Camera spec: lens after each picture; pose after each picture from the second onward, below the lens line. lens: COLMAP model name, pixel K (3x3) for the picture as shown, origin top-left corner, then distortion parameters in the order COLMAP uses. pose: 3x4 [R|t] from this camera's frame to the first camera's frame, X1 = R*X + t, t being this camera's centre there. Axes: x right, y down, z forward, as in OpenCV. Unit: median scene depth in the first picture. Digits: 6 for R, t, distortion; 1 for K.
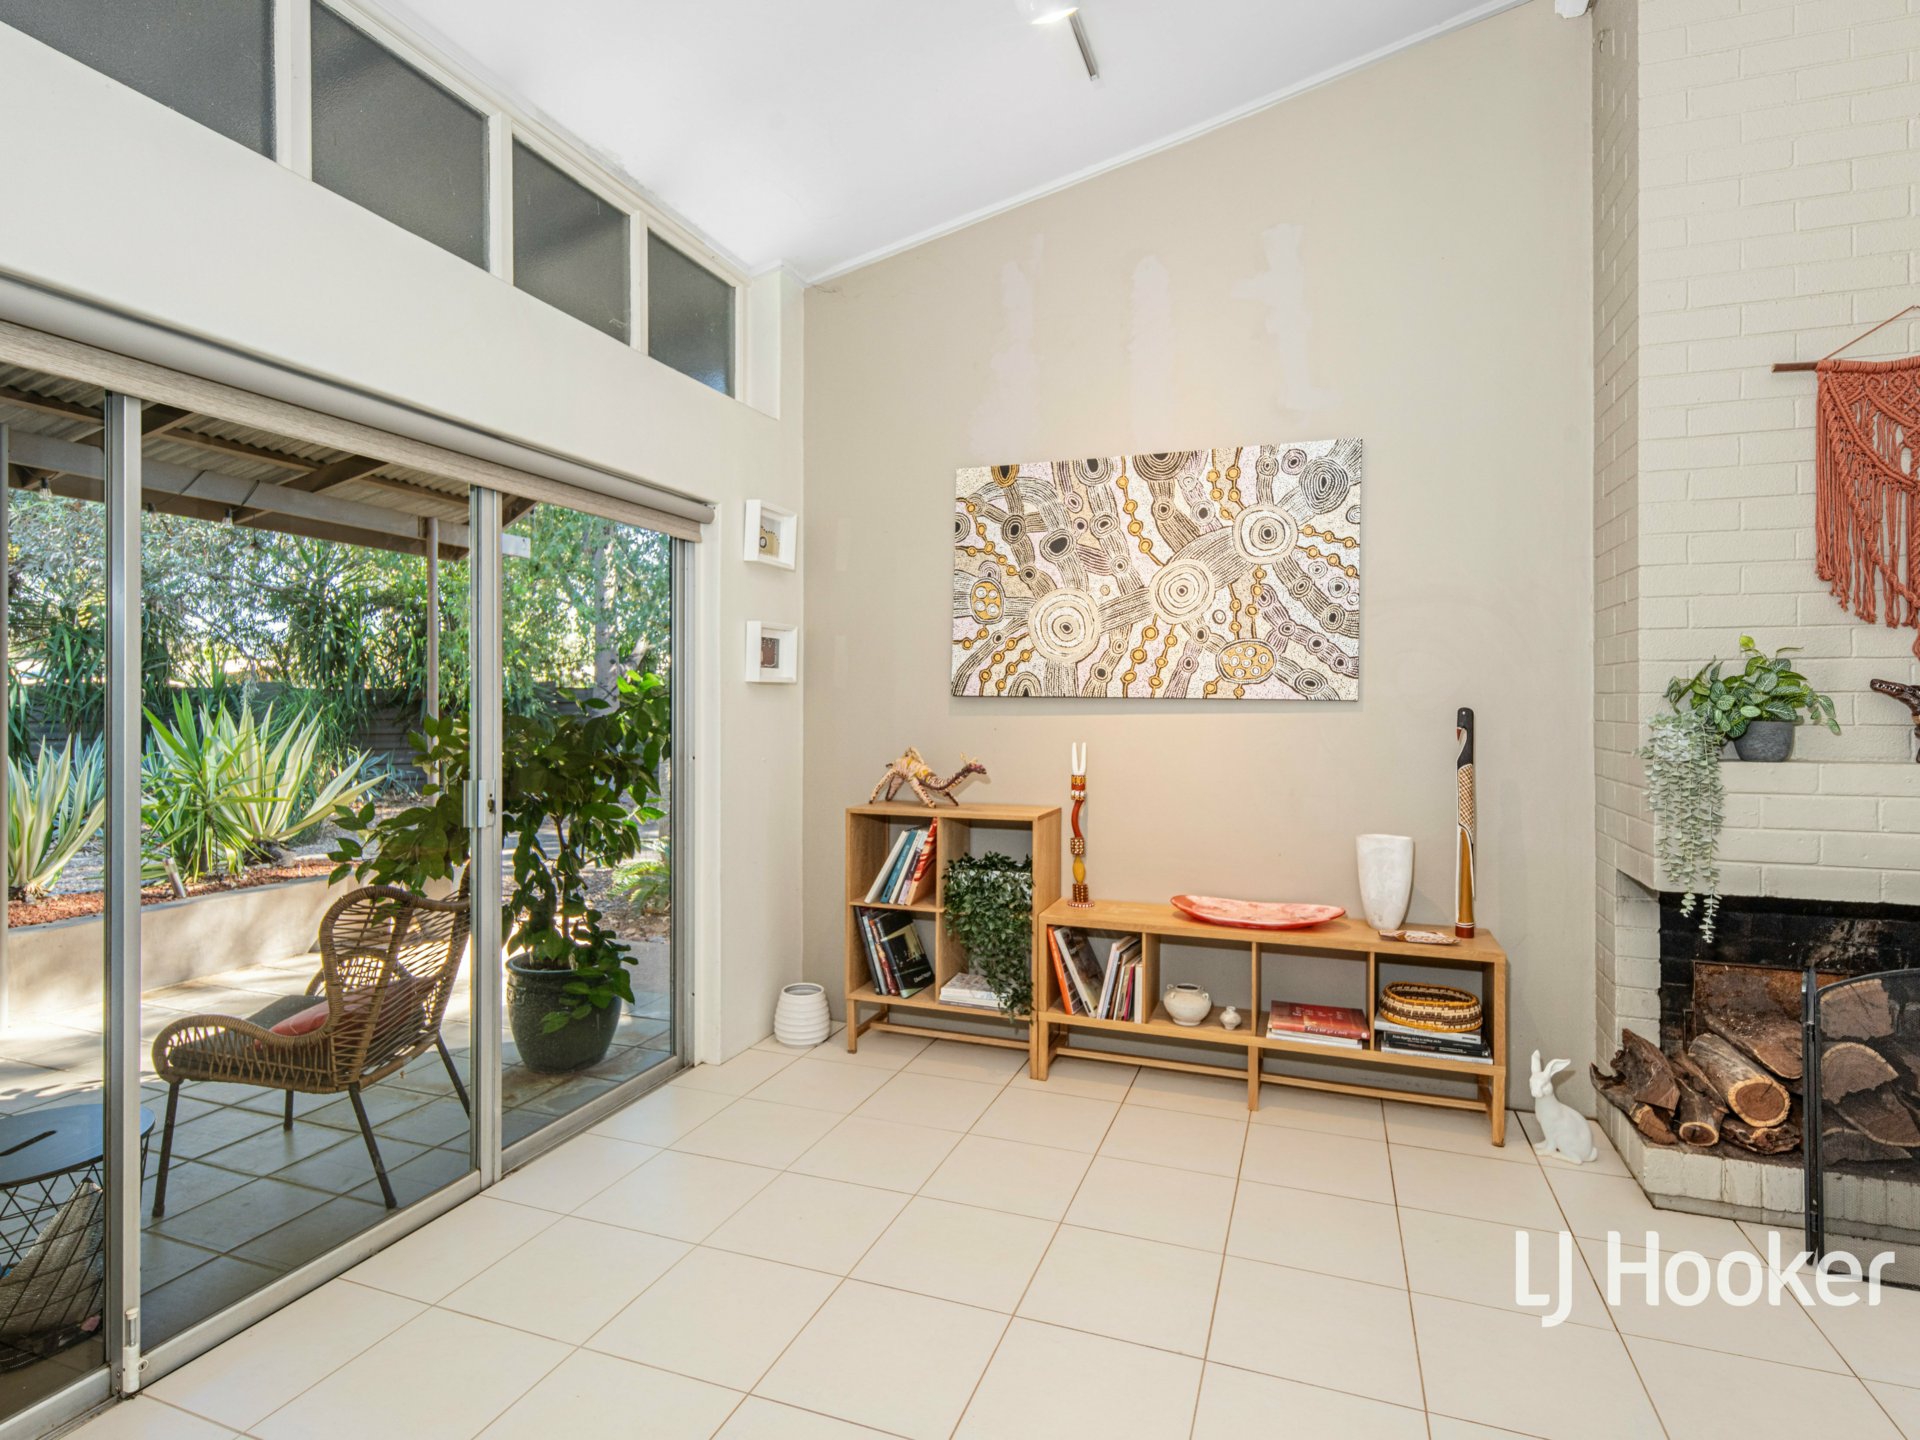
lens RADIAL K [[976.5, 0, 968.6], [0, 976.5, 699.0], [0, 0, 1]] dist [-0.000174, -0.000360]
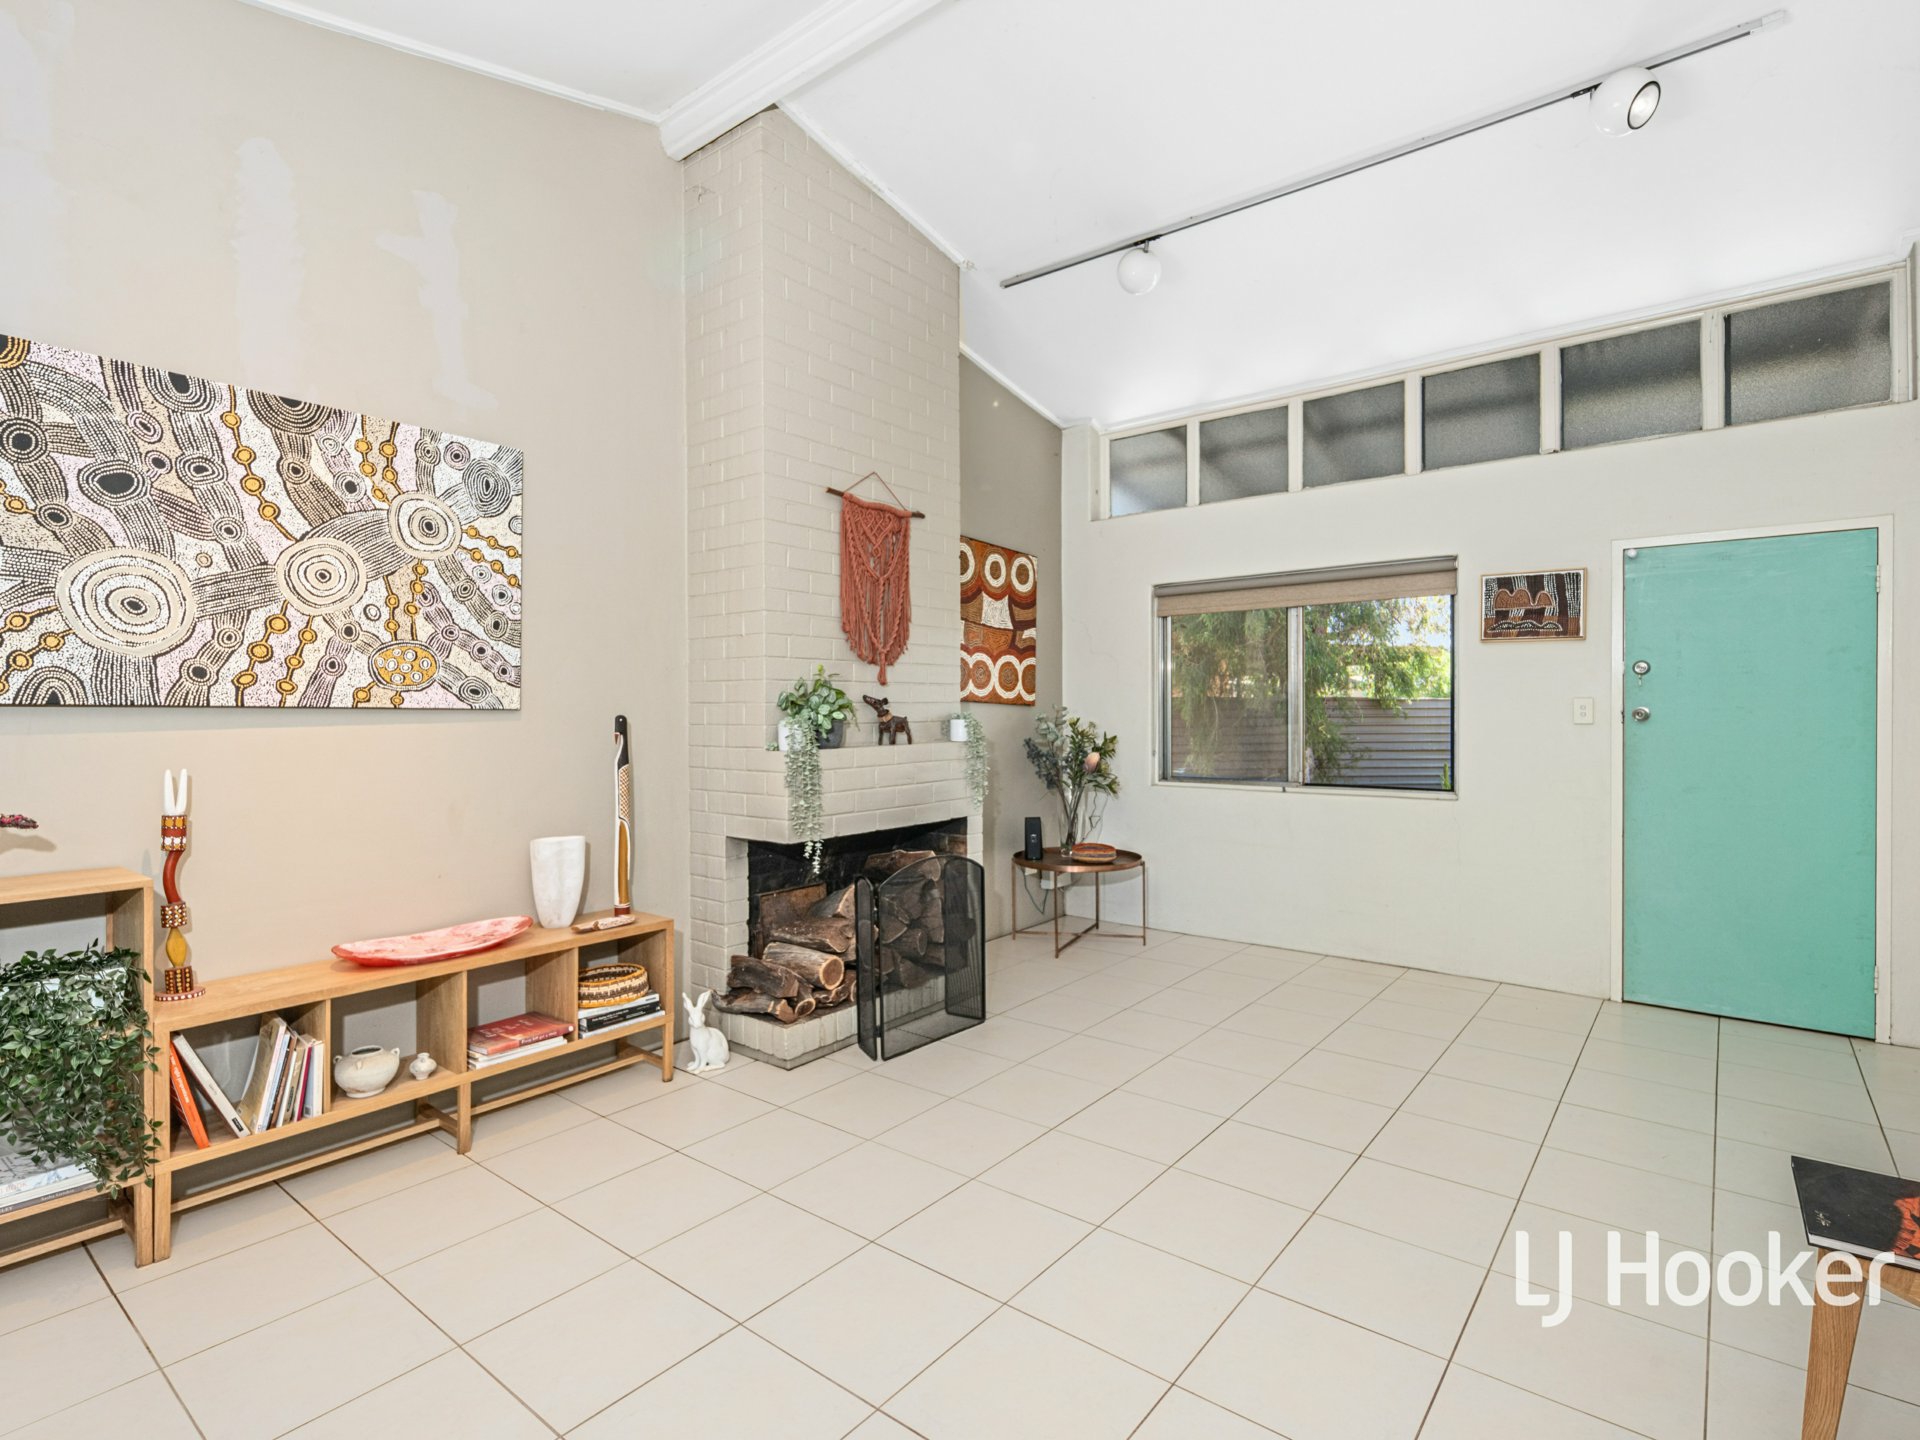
lens RADIAL K [[942.2, 0, 963.0], [0, 942.2, 712.9], [0, 0, 1]] dist [0.000203, -0.000474]
pose [[0.316226, -0.005321, 0.948669, -0.367226], [0.003131, 0.999985, 0.004565, 0.002097], [-0.948679, 0.001527, 0.316238, 0.245647]]
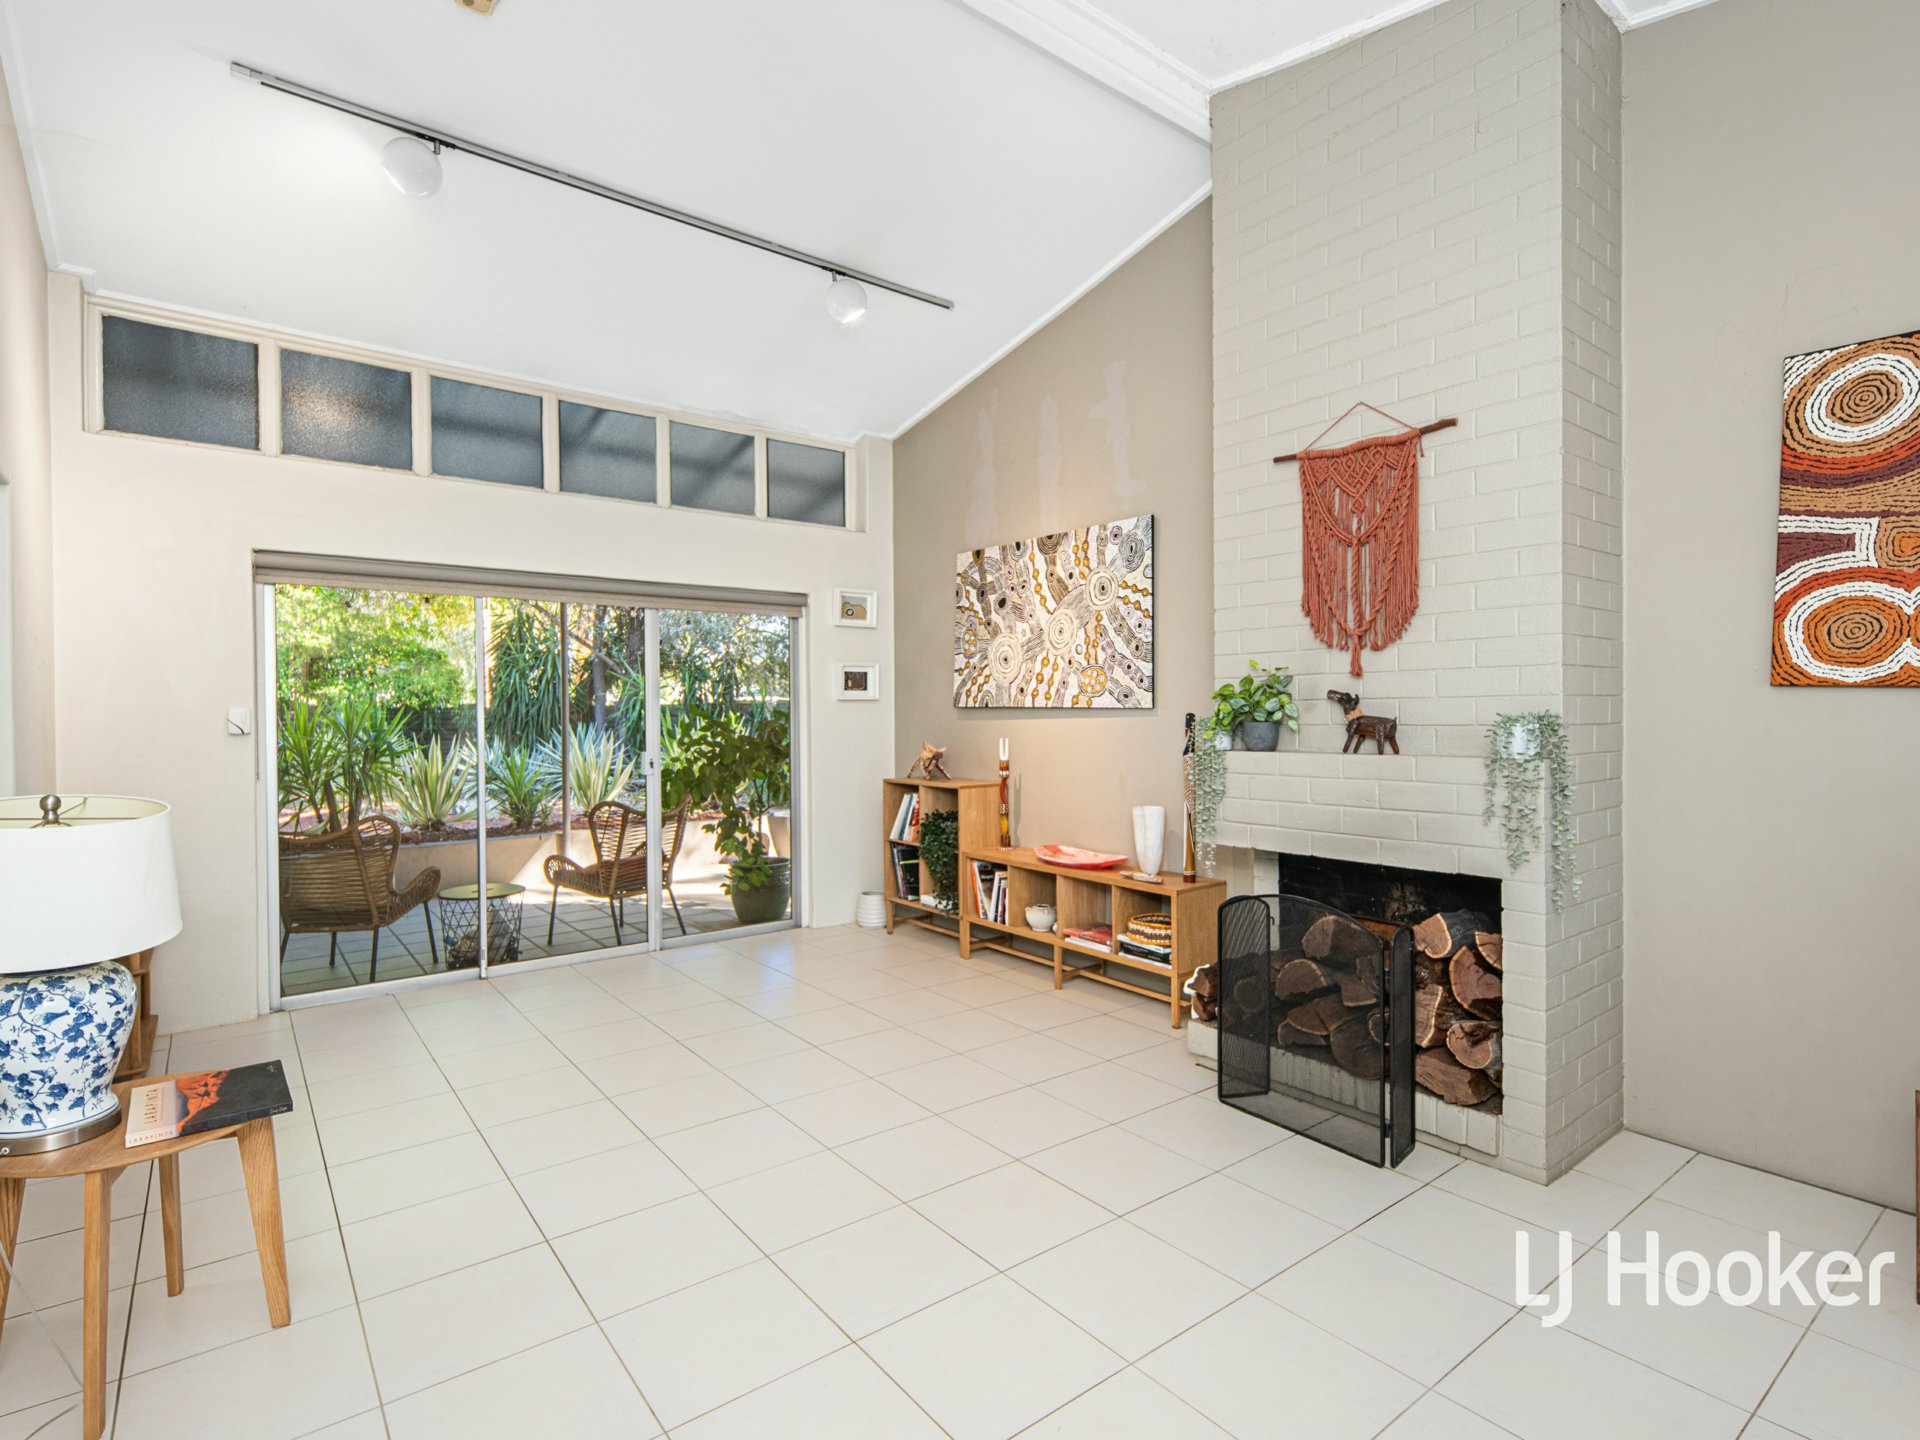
lens RADIAL K [[965.1, 0, 960.0], [0, 965.1, 720.0], [0, 0, 1]] dist [-0.000192, -0.000133]
pose [[0.846555, -0.002768, -0.532294, 0.853563], [0.010210, 0.999887, 0.011038, 0.000515], [0.532204, -0.014779, 0.846487, -0.269200]]
